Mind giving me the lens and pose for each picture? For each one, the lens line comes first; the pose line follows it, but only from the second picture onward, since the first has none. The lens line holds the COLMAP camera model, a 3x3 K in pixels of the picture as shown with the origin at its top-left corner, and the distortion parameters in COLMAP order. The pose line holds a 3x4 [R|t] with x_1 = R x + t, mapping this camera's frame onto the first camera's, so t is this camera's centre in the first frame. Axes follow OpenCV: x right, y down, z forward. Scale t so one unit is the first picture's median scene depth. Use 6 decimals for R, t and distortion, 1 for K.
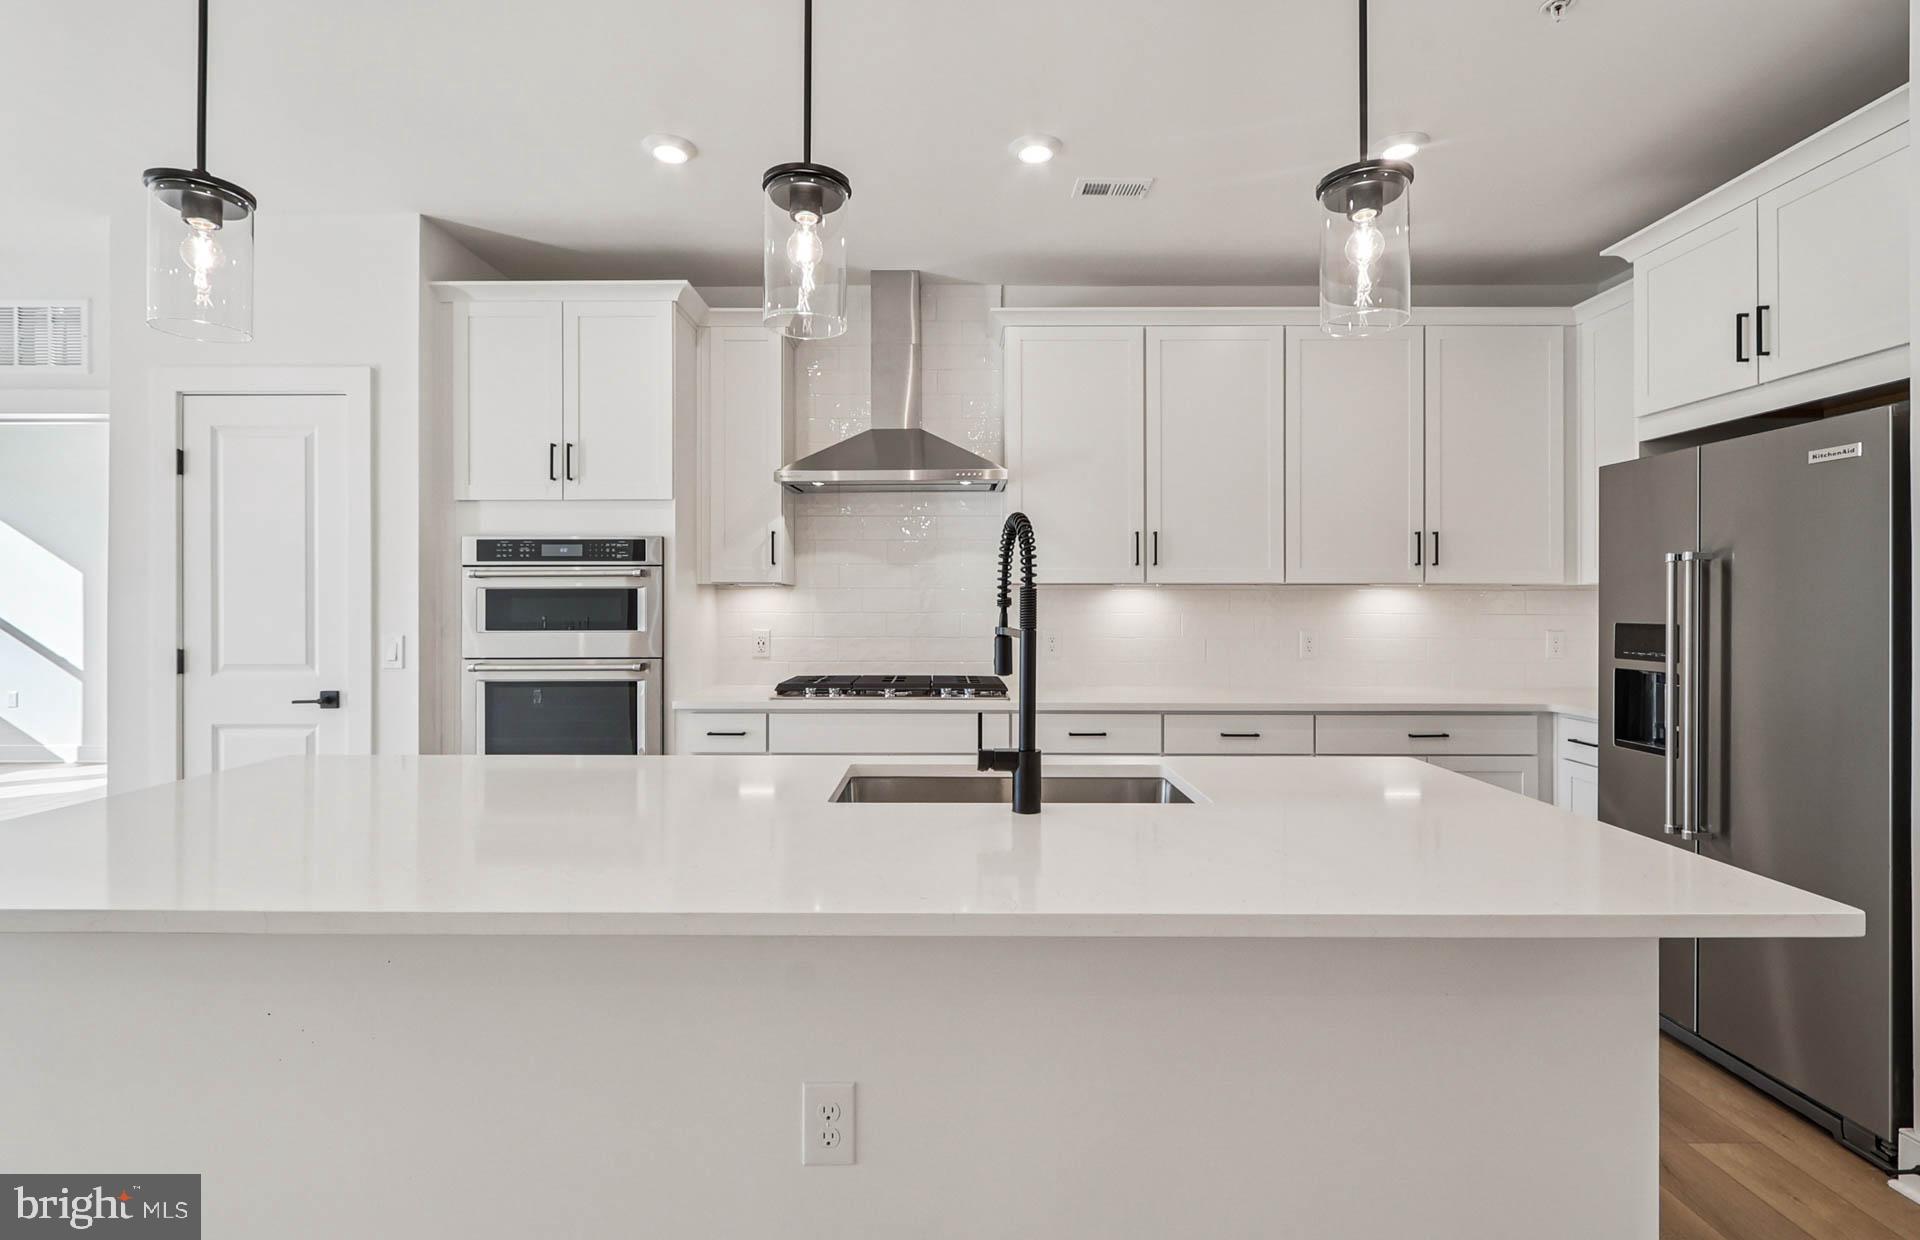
lens RADIAL K [[875.7, 0, 956.1], [0, 875.7, 596.0], [0, 0, 1]] dist [-0.001470, -0.000214]
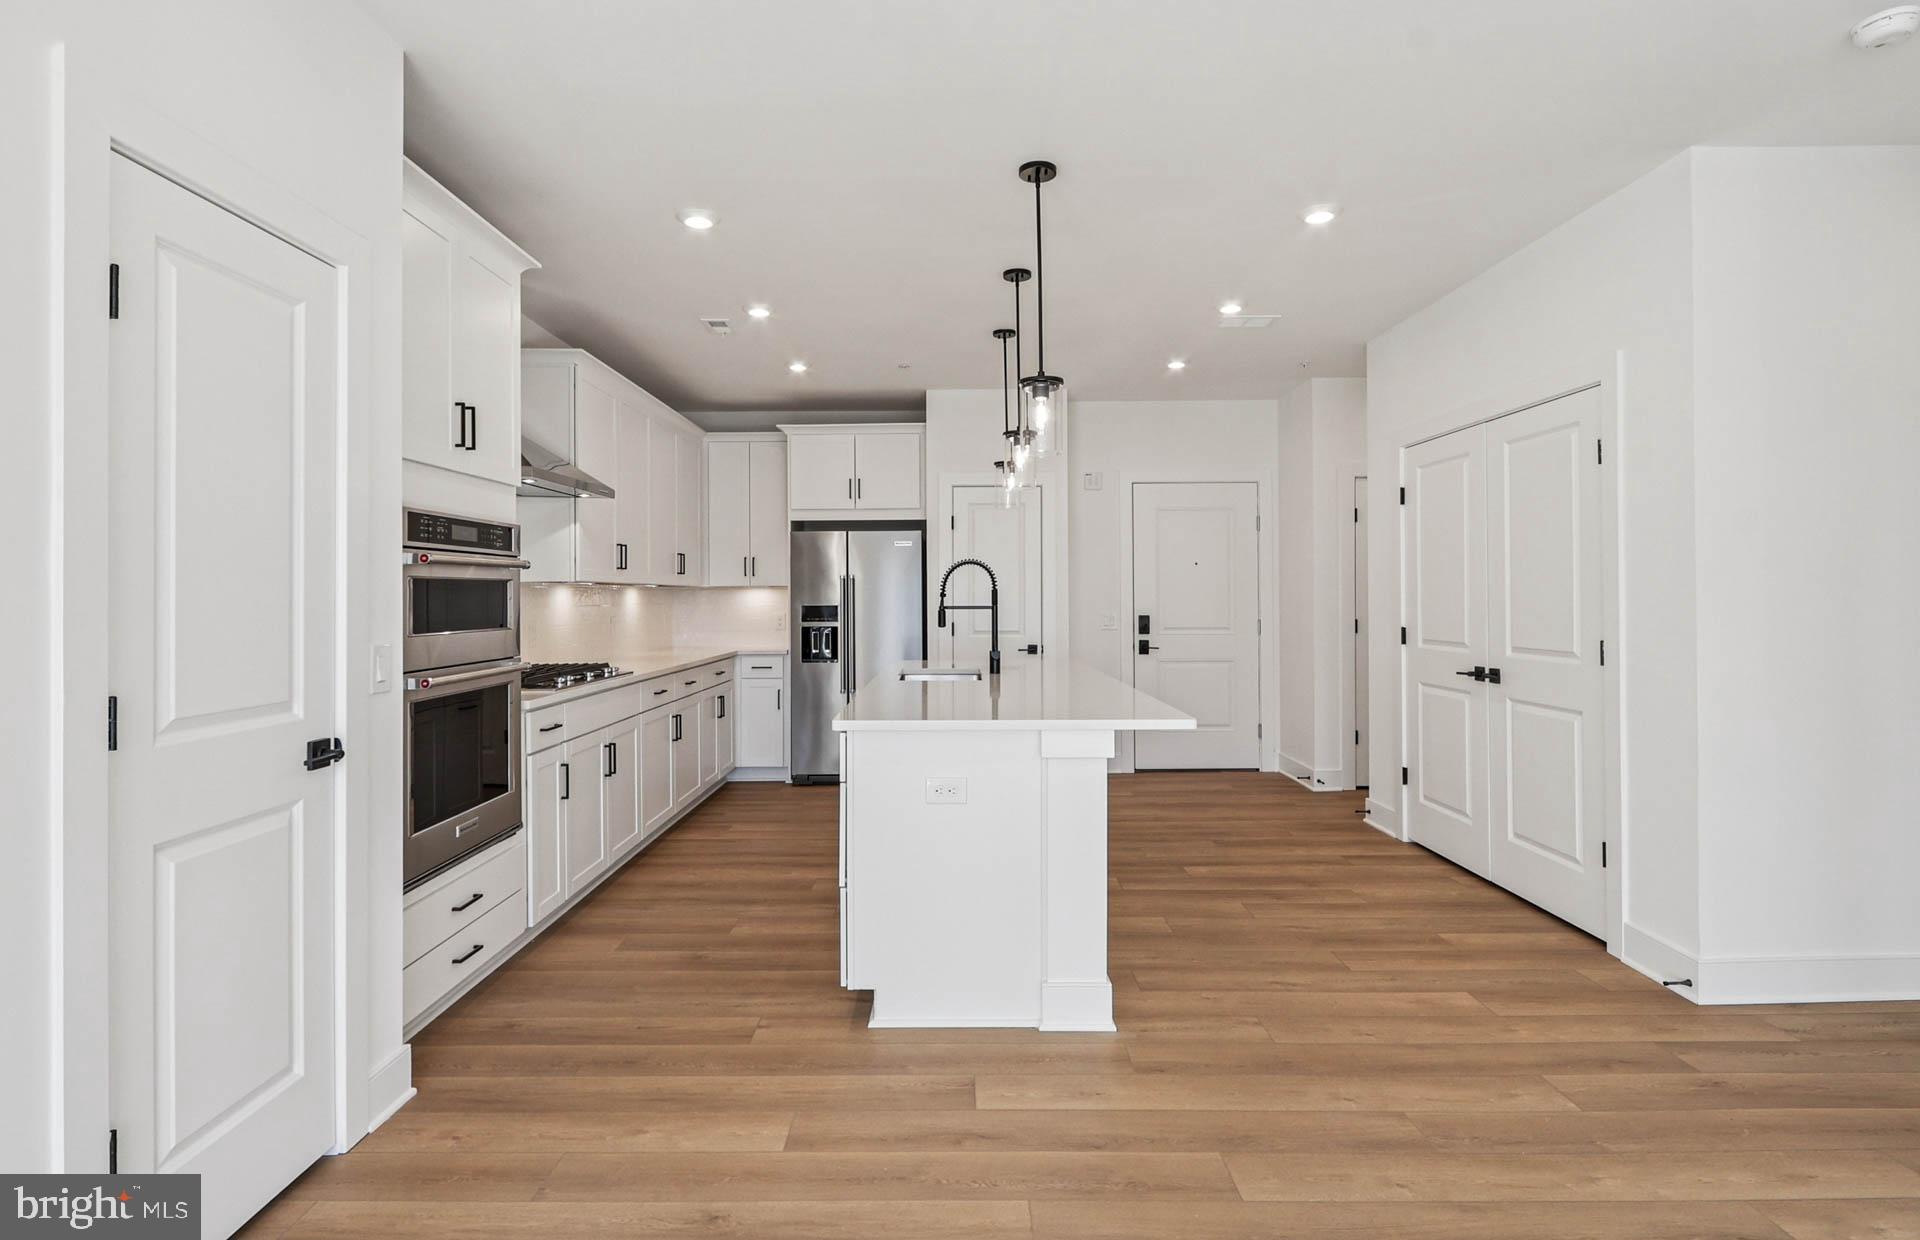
lens RADIAL K [[943.4, 0, 956.5], [0, 943.4, 591.0], [0, 0, 1]] dist [-0.001004, -0.000290]
pose [[-0.000225, 0.005980, 0.999982, -1.346682], [-0.001541, 0.999981, -0.005980, 0.007111], [-0.999999, -0.001542, -0.000215, 0.534977]]
